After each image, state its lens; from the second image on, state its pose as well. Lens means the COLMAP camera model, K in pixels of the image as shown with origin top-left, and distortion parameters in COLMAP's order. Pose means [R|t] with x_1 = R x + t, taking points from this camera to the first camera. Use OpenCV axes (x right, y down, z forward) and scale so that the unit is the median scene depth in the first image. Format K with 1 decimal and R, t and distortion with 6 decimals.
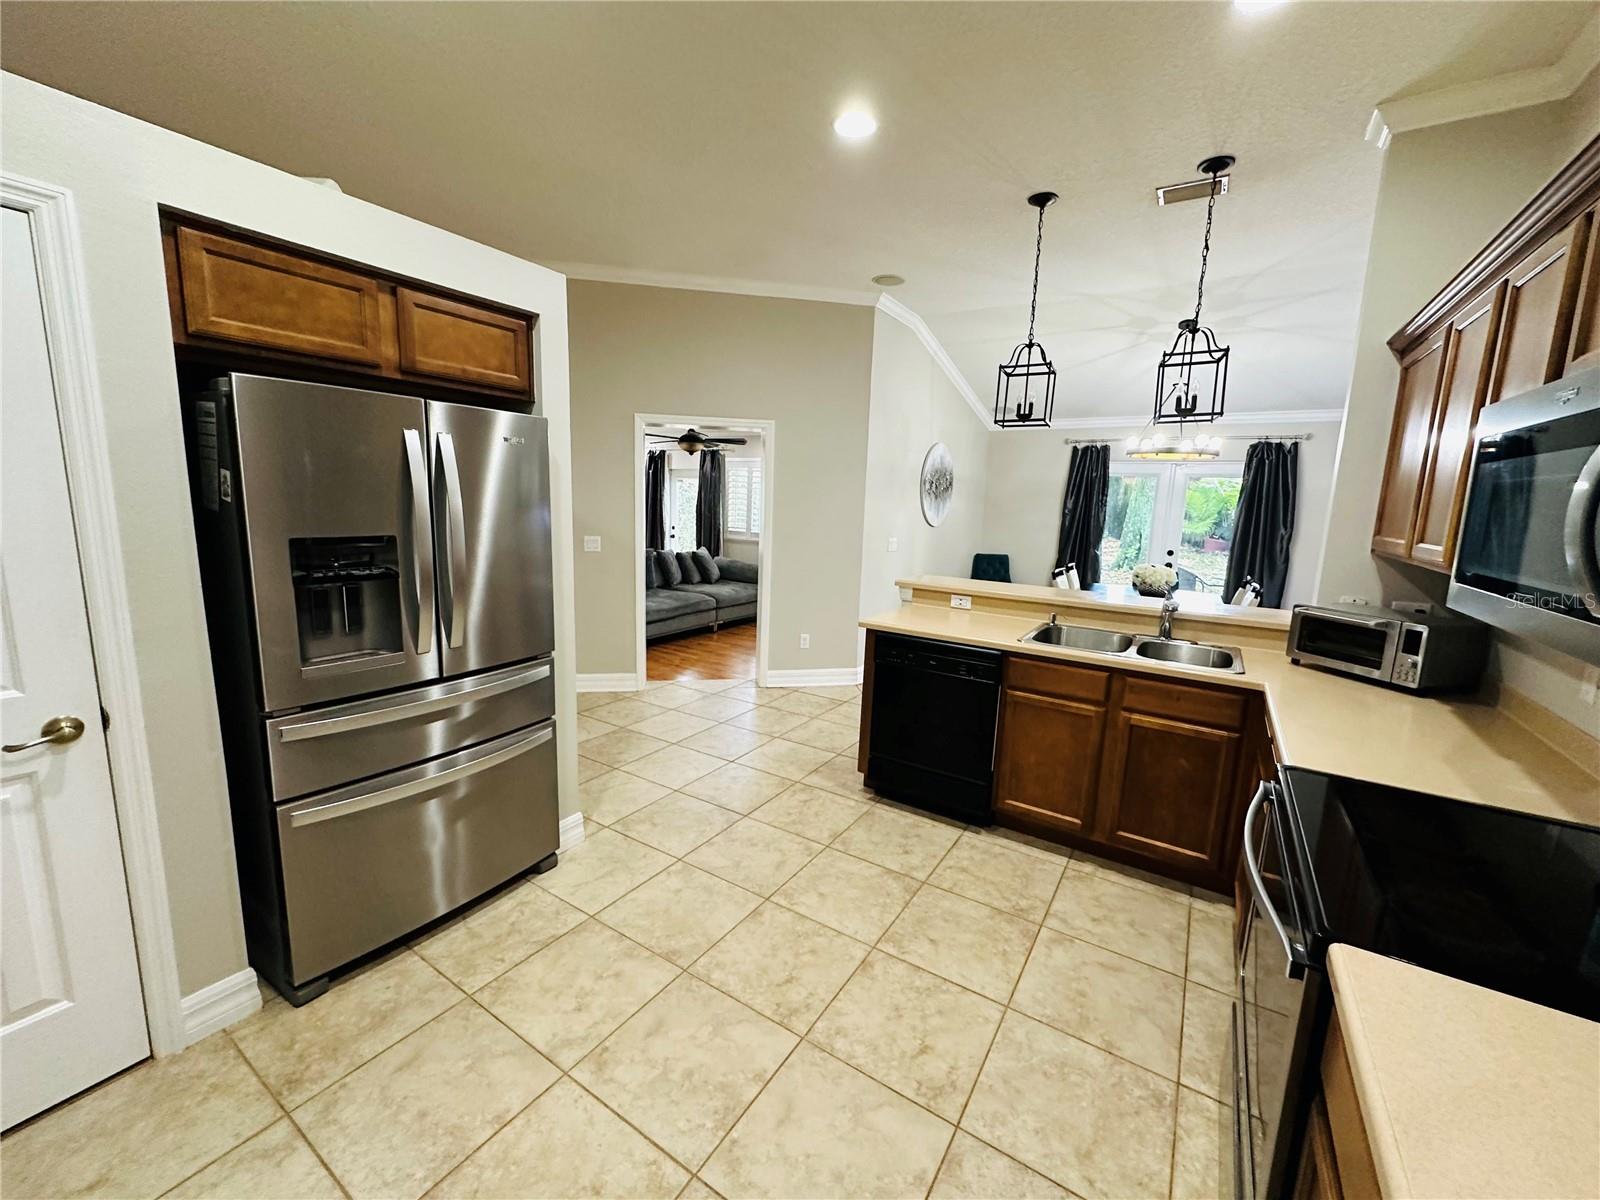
lens RADIAL K [[641.0, 0, 796.1], [0, 641.0, 599.3], [0, 0, 1]] dist [-0.000774, -0.000703]
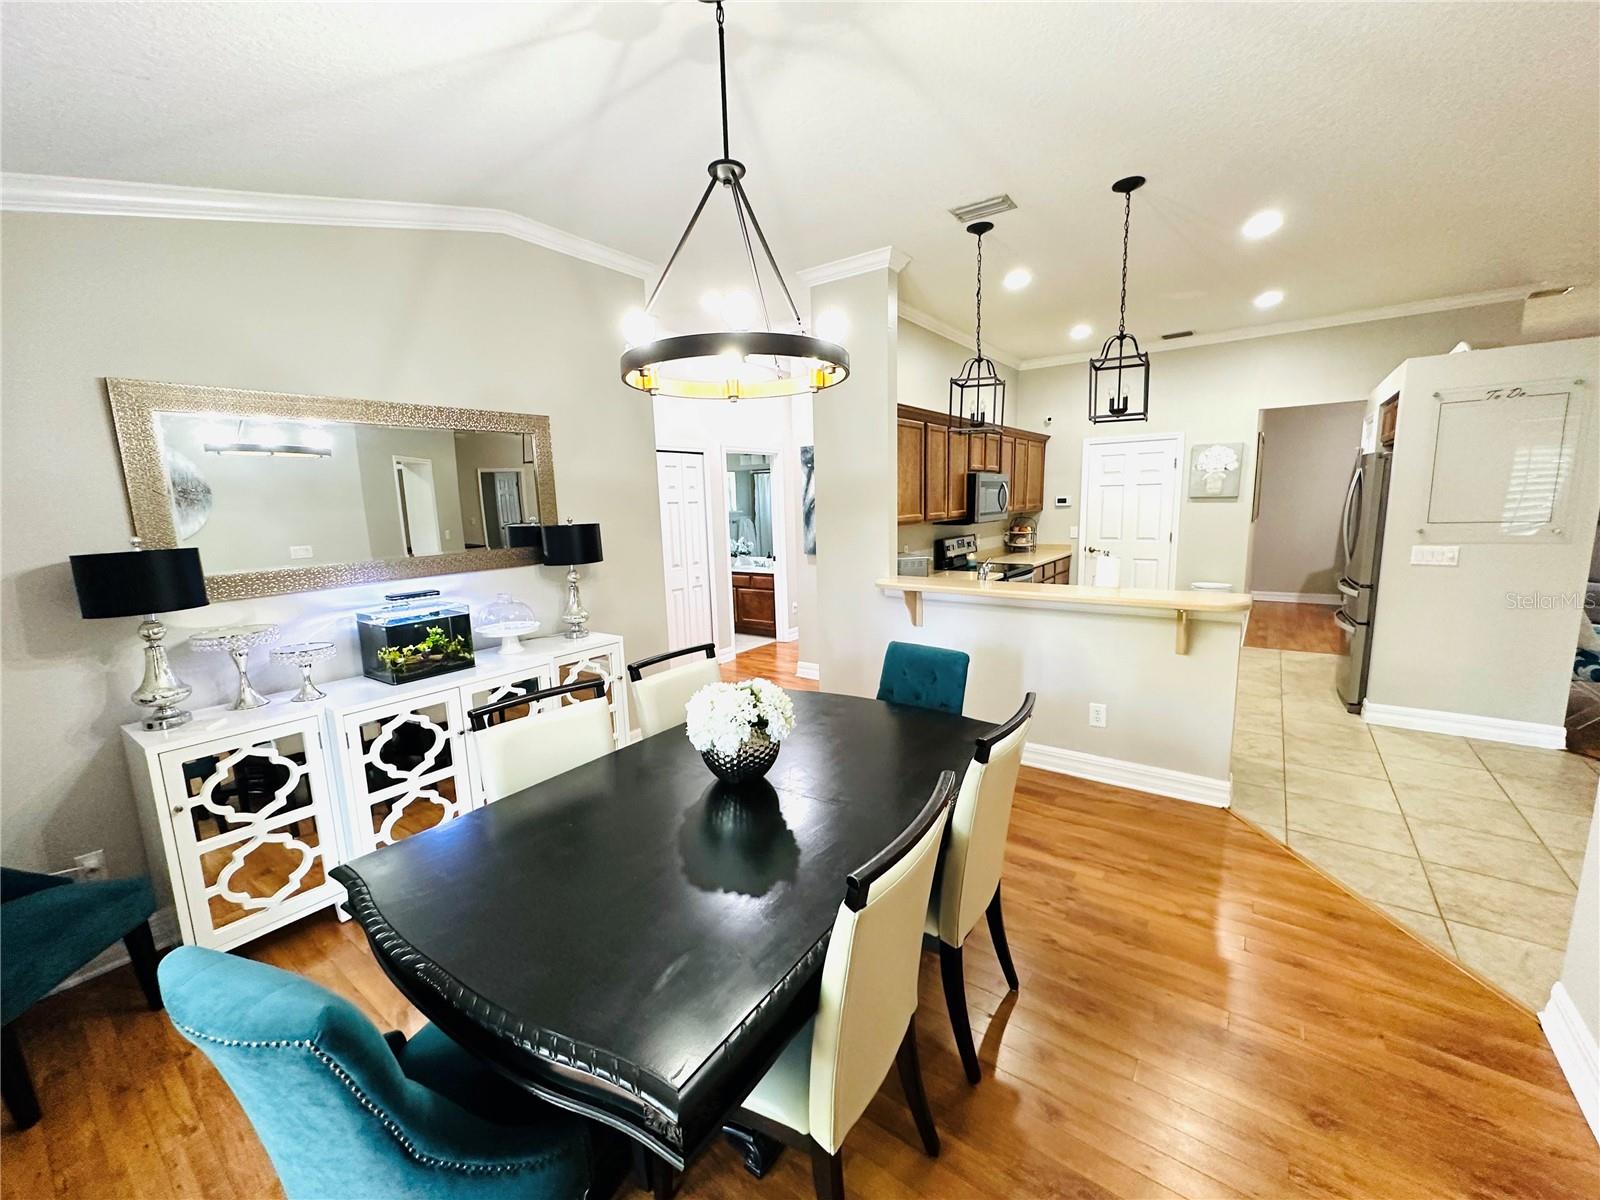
lens RADIAL K [[641.0, 0, 799.3], [0, 641.0, 599.3], [0, 0, 1]] dist [-0.000774, -0.000703]
pose [[-0.998560, -0.011610, 0.052381, 0.792523], [0.005493, 0.949050, 0.315077, -0.326833], [-0.053370, 0.314911, -0.947620, 2.065280]]
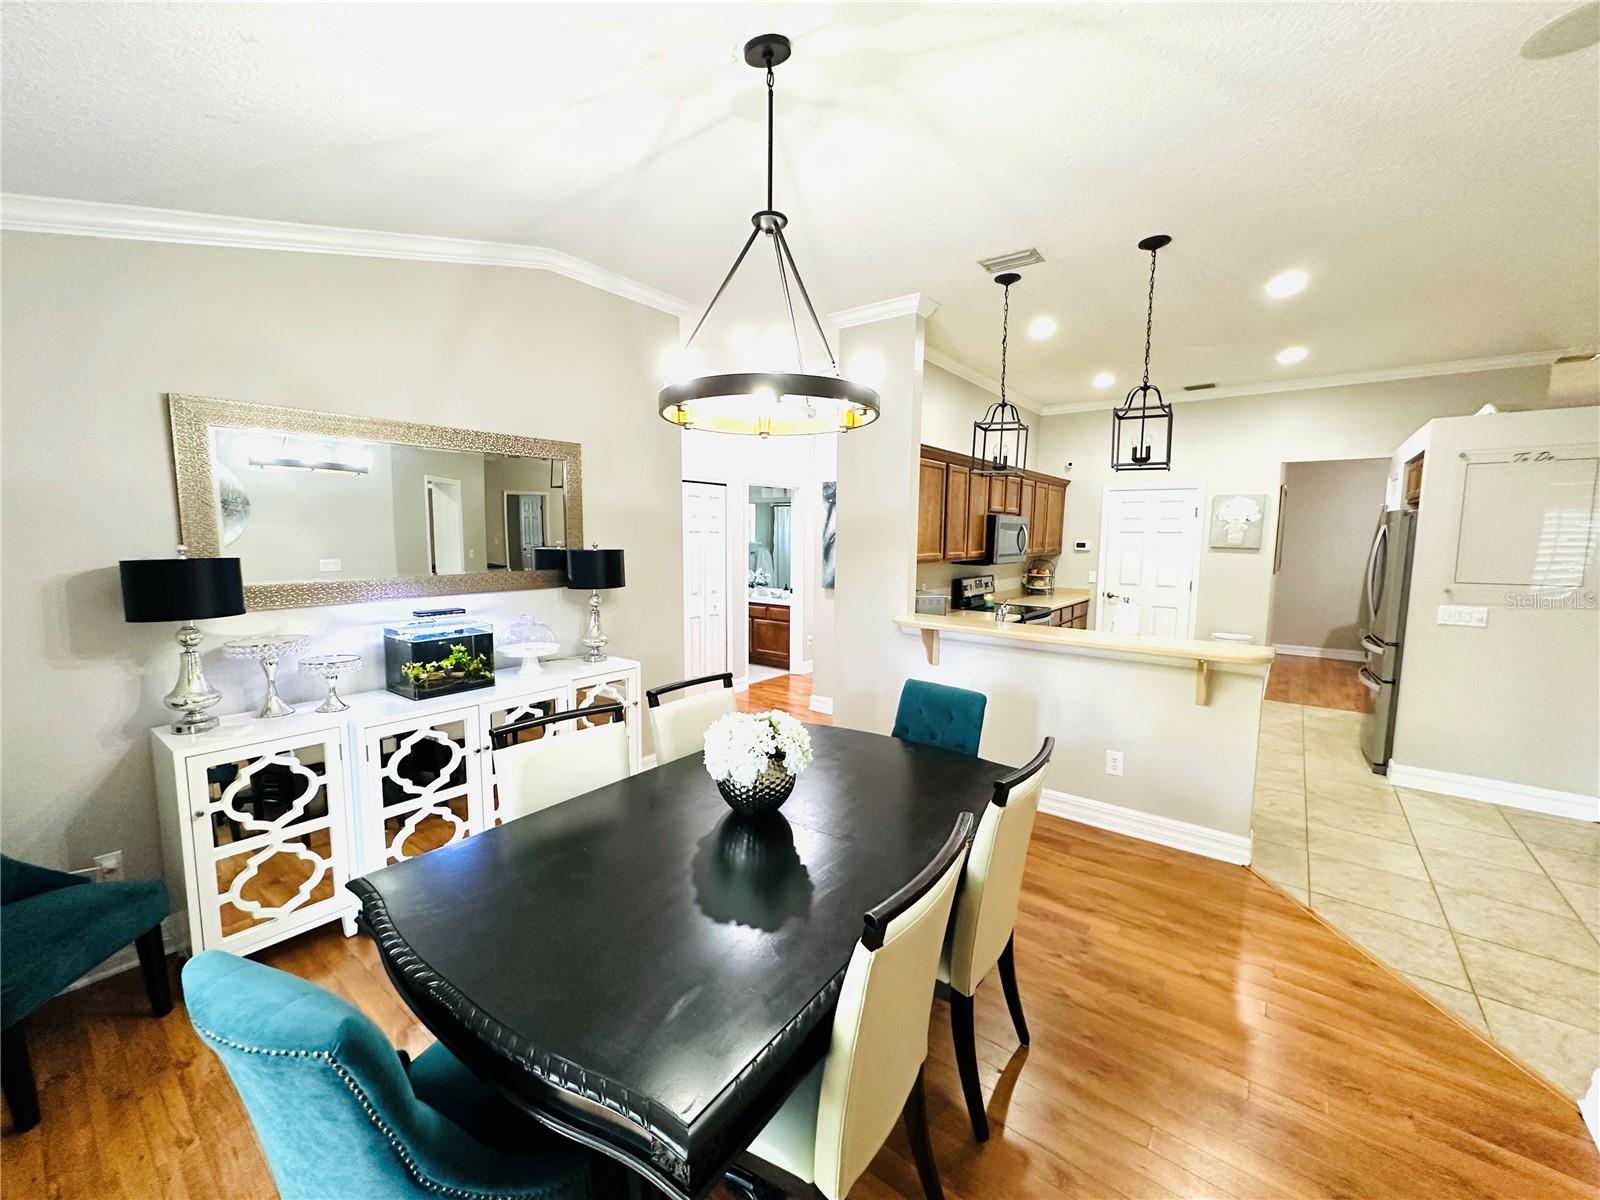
lens RADIAL K [[641.0, 0, 799.0], [0, 641.0, 599.2], [0, 0, 1]] dist [-0.000774, -0.000703]
pose [[-0.995897, -0.050738, 0.074933, 0.800594], [-0.029017, 0.963357, 0.266649, -0.329692], [-0.085717, 0.263381, -0.960876, 2.072198]]
